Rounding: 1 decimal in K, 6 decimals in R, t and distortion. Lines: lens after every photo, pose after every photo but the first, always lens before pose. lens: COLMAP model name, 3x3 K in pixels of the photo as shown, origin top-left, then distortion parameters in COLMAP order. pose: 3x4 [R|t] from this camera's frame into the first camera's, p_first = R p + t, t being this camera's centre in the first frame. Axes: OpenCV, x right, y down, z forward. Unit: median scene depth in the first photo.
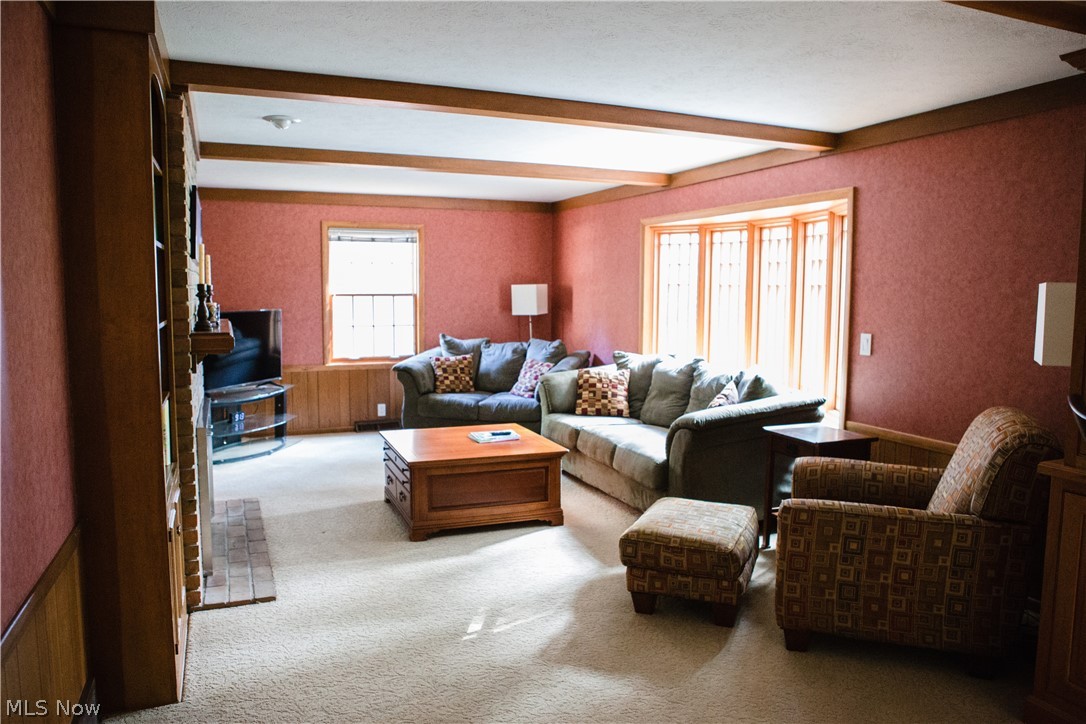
lens RADIAL K [[767.5, 0, 539.6], [0, 767.5, 375.4], [0, 0, 1]] dist [-0.117761, 0.081096]
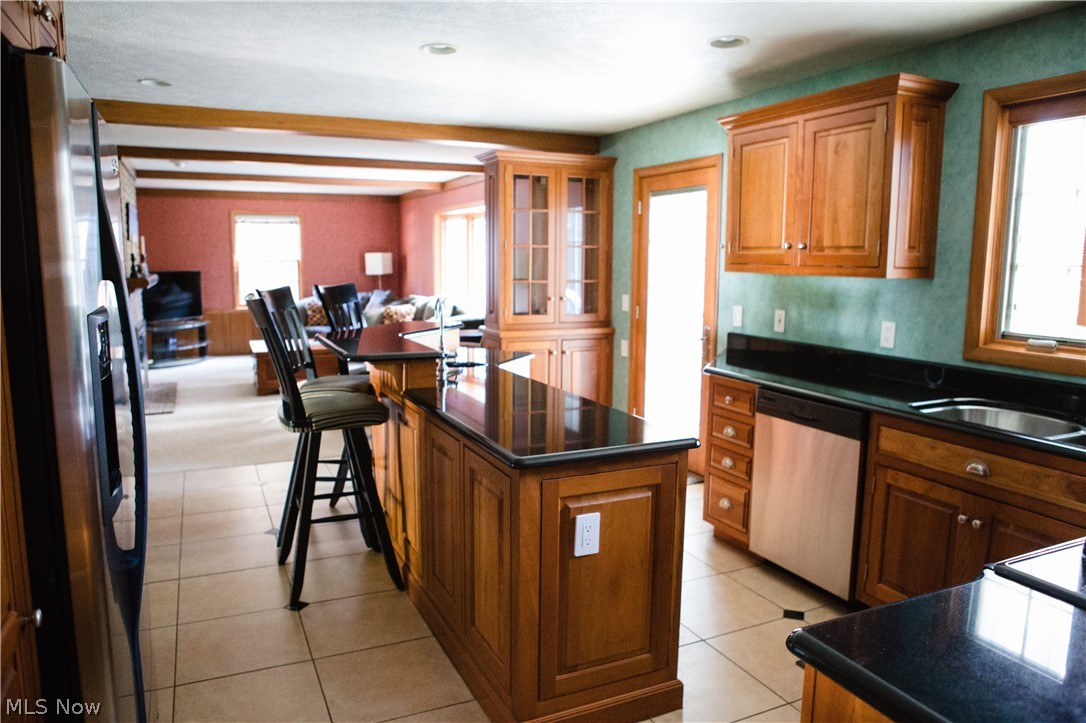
lens RADIAL K [[744.5, 0, 542.3], [0, 744.5, 365.5], [0, 0, 1]] dist [-0.108945, 0.069800]
pose [[0.999023, -0.004091, 0.044001, 0.257576], [0.002691, 0.999489, 0.031842, 0.054947], [-0.044109, -0.031693, 0.998524, -0.454729]]
